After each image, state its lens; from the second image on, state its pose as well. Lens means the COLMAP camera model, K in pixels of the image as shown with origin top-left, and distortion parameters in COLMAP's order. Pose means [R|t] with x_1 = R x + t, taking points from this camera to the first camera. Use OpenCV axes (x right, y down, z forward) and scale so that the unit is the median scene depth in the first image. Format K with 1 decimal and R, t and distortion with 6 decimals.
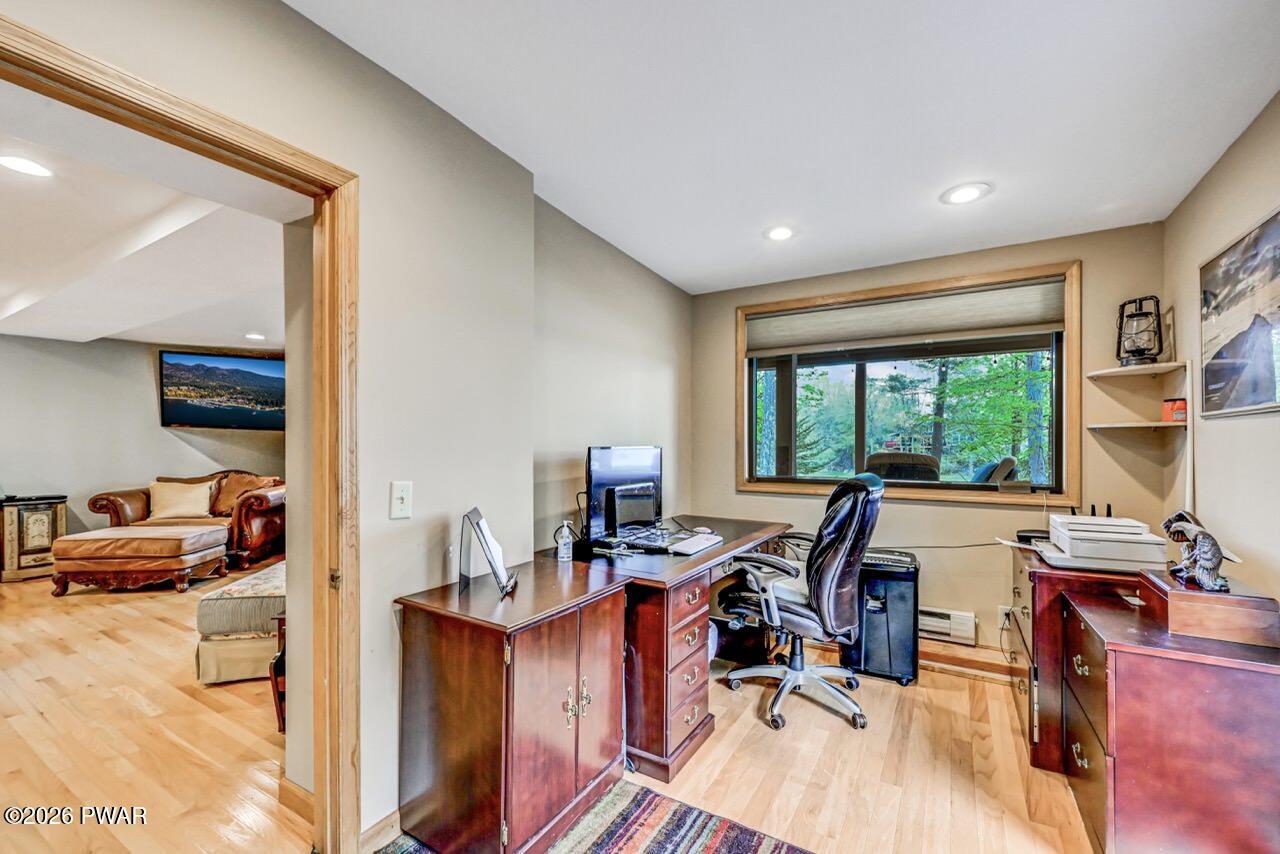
lens RADIAL K [[521.5, 0, 638.1], [0, 521.5, 439.2], [0, 0, 1]] dist [-0.001616, 0.000163]
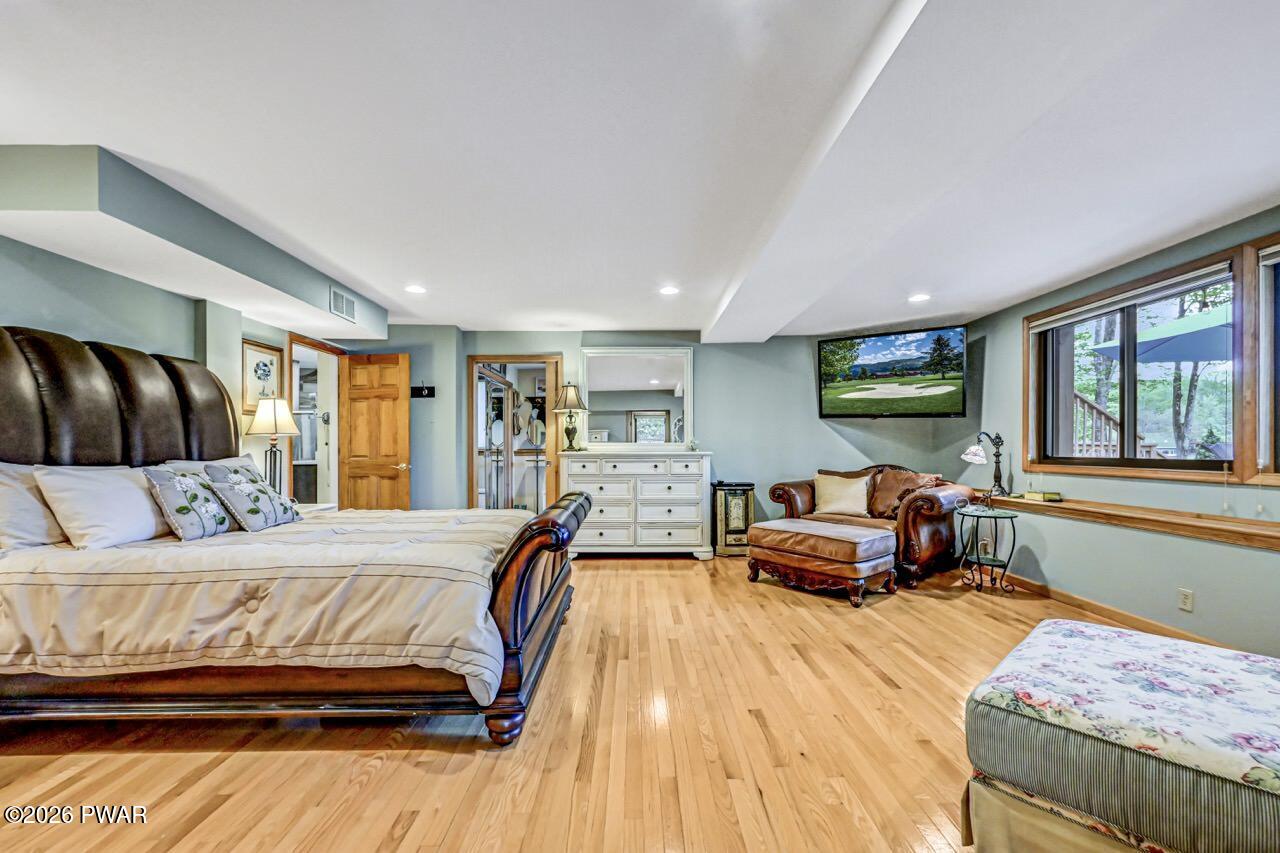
lens RADIAL K [[521.5, 0, 647.5], [0, 521.5, 443.1], [0, 0, 1]] dist [-0.001616, 0.000163]
pose [[0.532260, -0.012996, -0.846481, -0.315783], [0.013401, 0.999886, -0.006925, 0.030898], [0.846475, -0.007658, 0.532374, 0.252844]]
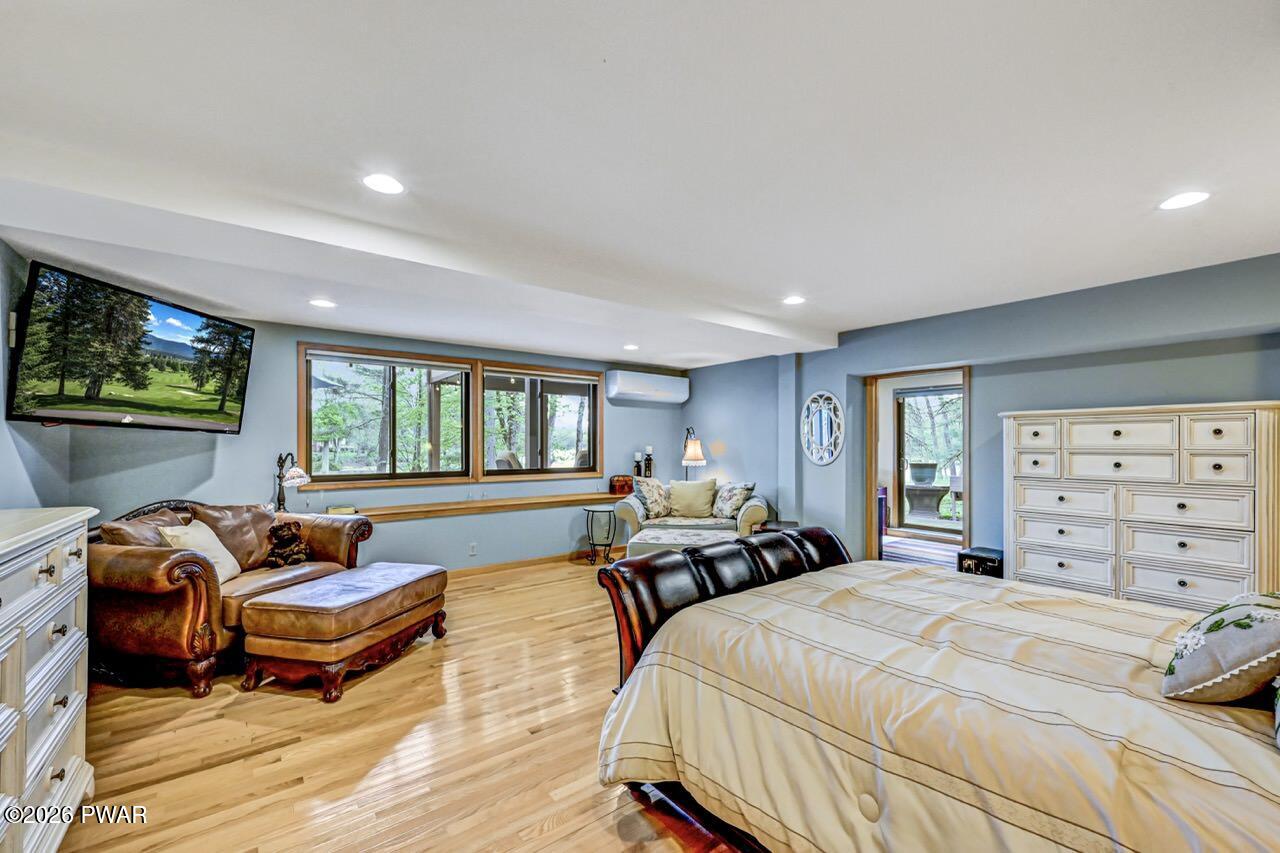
lens RADIAL K [[521.5, 0, 645.0], [0, 521.5, 438.0], [0, 0, 1]] dist [-0.001616, 0.000163]
pose [[0.366537, 0.006946, 0.930378, -1.383711], [-0.006967, 0.999965, -0.004721, -0.013109], [-0.930377, -0.004752, 0.366573, 0.371556]]
